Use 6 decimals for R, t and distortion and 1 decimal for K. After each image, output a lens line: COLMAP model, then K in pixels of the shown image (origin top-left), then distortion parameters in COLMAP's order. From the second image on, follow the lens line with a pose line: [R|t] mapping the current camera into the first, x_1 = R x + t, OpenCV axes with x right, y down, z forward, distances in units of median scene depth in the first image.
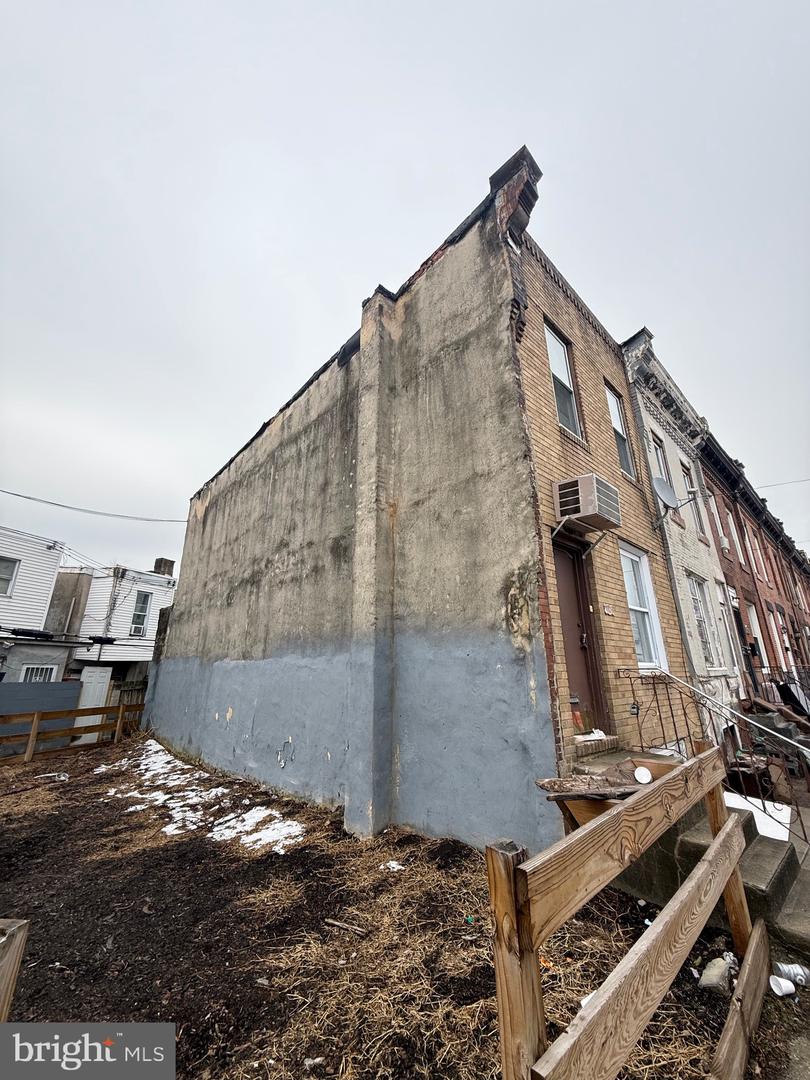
lens RADIAL K [[428.1, 0, 405.0], [0, 428.1, 540.0], [0, 0, 1]] dist [-0.000737, -0.000047]
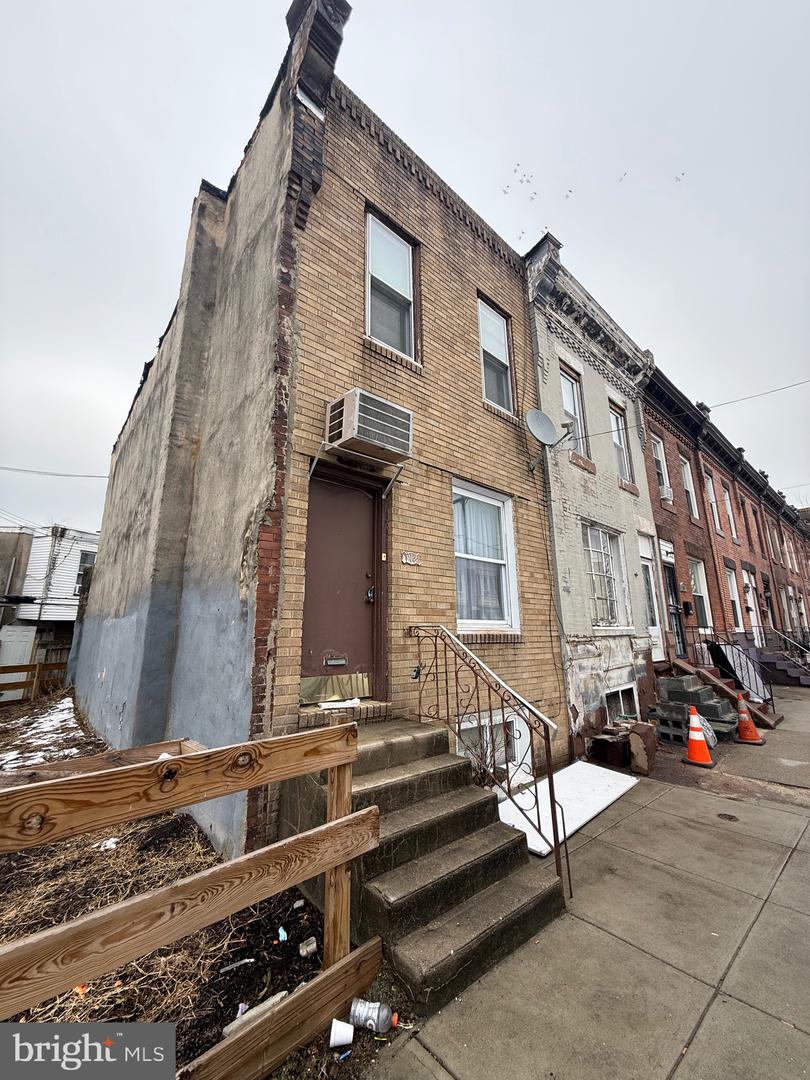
lens RADIAL K [[428.1, 0, 405.0], [0, 428.1, 540.0], [0, 0, 1]] dist [-0.000737, -0.000047]
pose [[0.999472, -0.004732, -0.032147, 0.297753], [0.007472, 0.996298, 0.085645, 0.032470], [0.031623, -0.085840, 0.995807, 0.095159]]
